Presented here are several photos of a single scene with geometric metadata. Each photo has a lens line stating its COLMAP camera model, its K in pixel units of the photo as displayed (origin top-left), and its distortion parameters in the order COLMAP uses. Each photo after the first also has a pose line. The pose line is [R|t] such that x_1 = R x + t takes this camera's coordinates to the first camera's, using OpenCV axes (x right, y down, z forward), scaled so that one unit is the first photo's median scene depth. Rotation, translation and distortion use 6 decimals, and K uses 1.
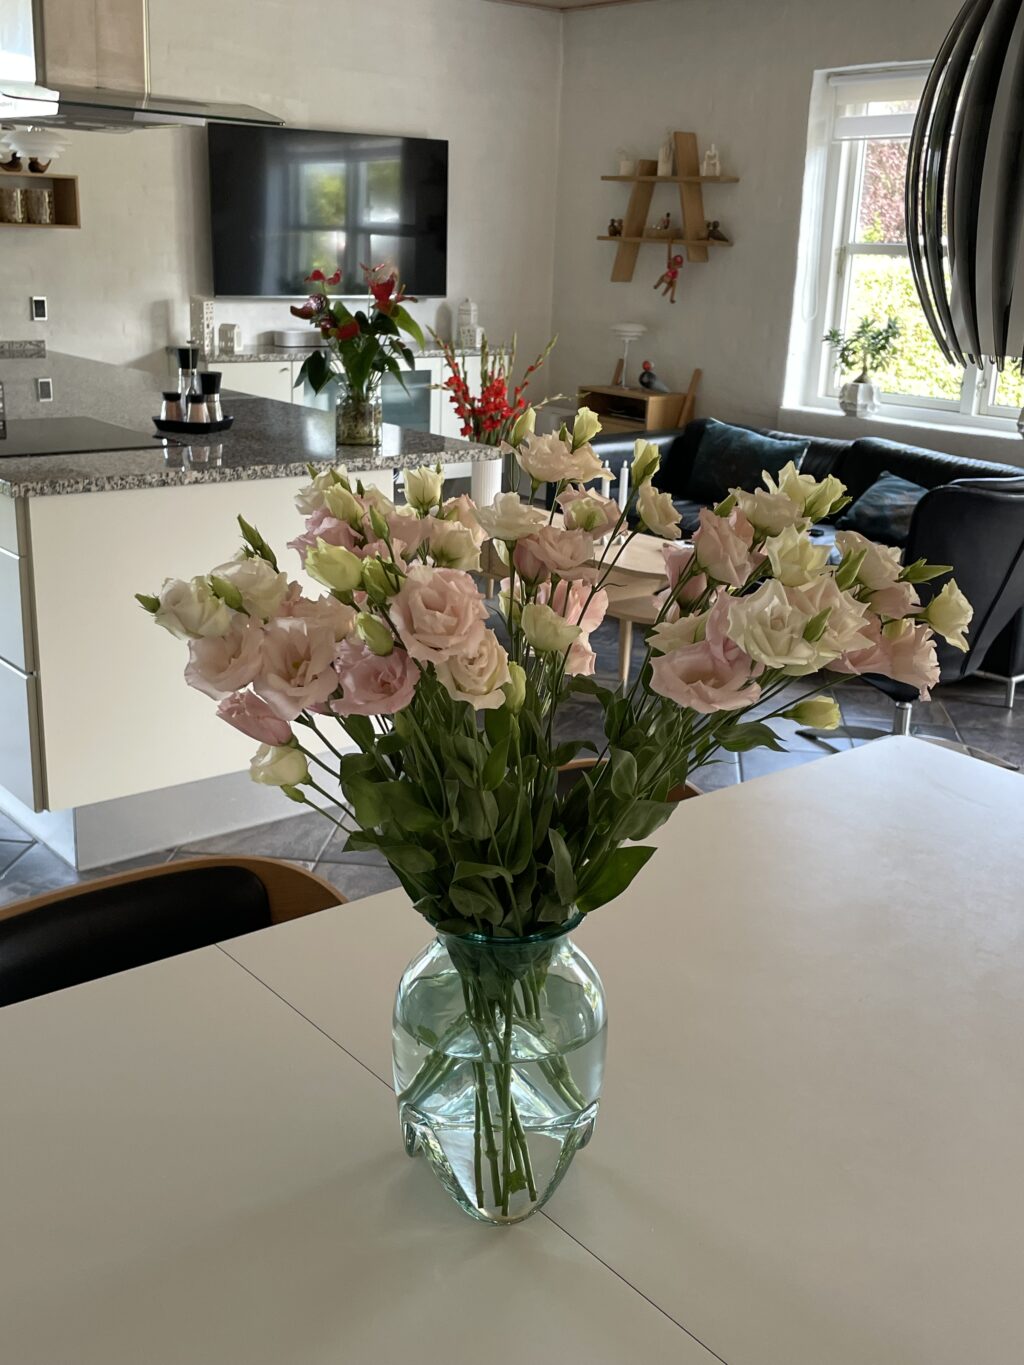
lens RADIAL K [[1426.1, 0, 512.0], [0, 1426.1, 682.5], [0, 0, 1]] dist [0.002851, -0.004321]
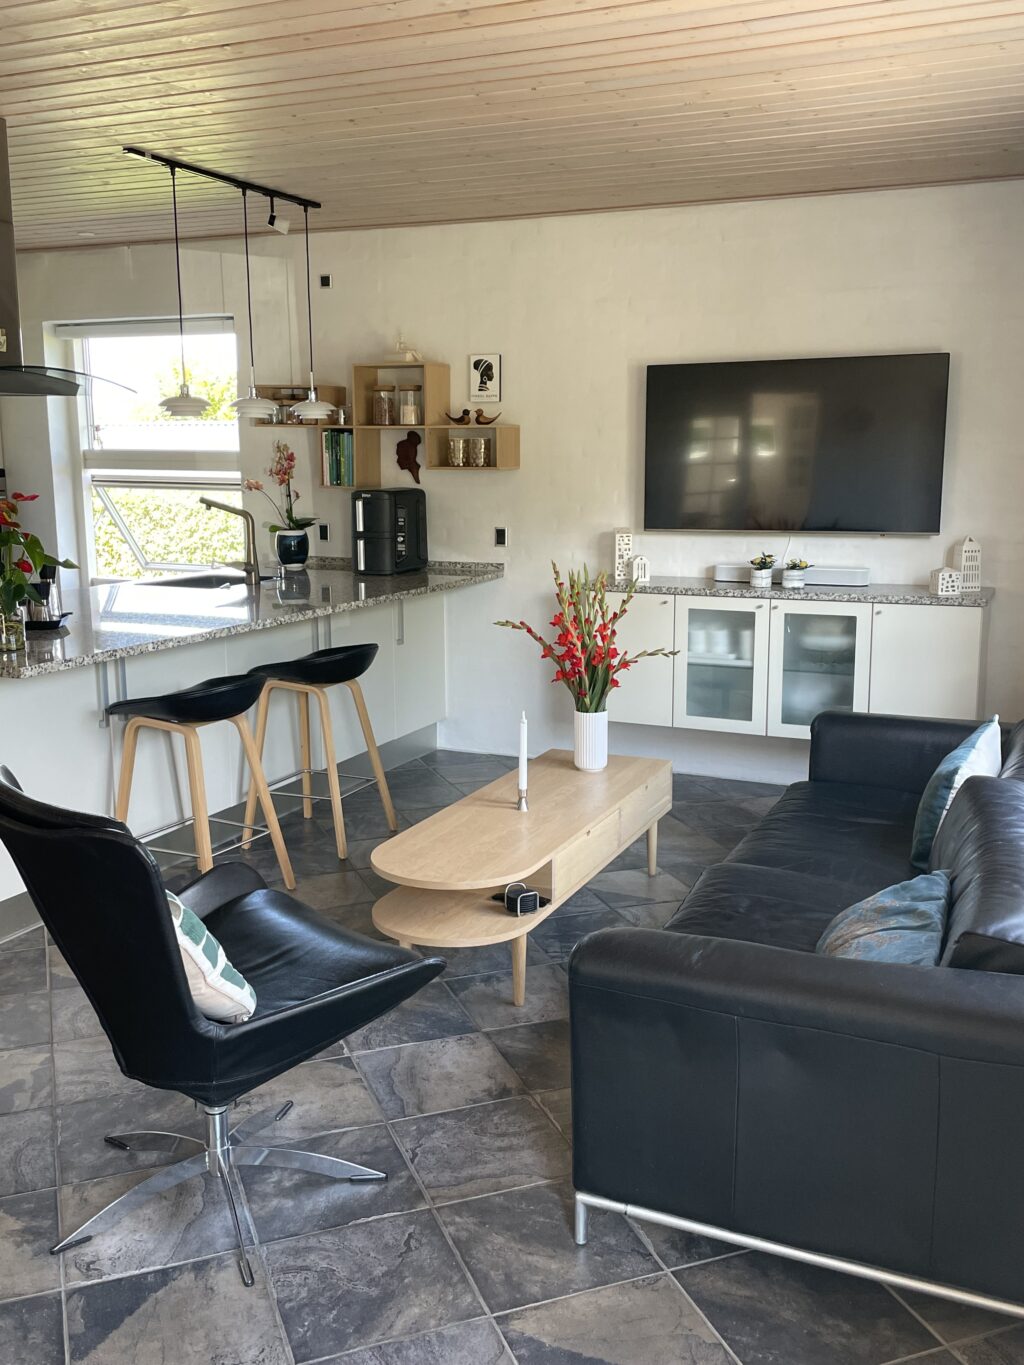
lens RADIAL K [[1249.2, 0, 512.0], [0, 1249.2, 682.5], [0, 0, 1]] dist [0.006714, 0.005521]
pose [[0.463663, 0.118829, -0.878007, 0.569531], [-0.245549, 0.969383, 0.001525, -0.146234], [0.851306, 0.214887, 0.478646, 0.529593]]
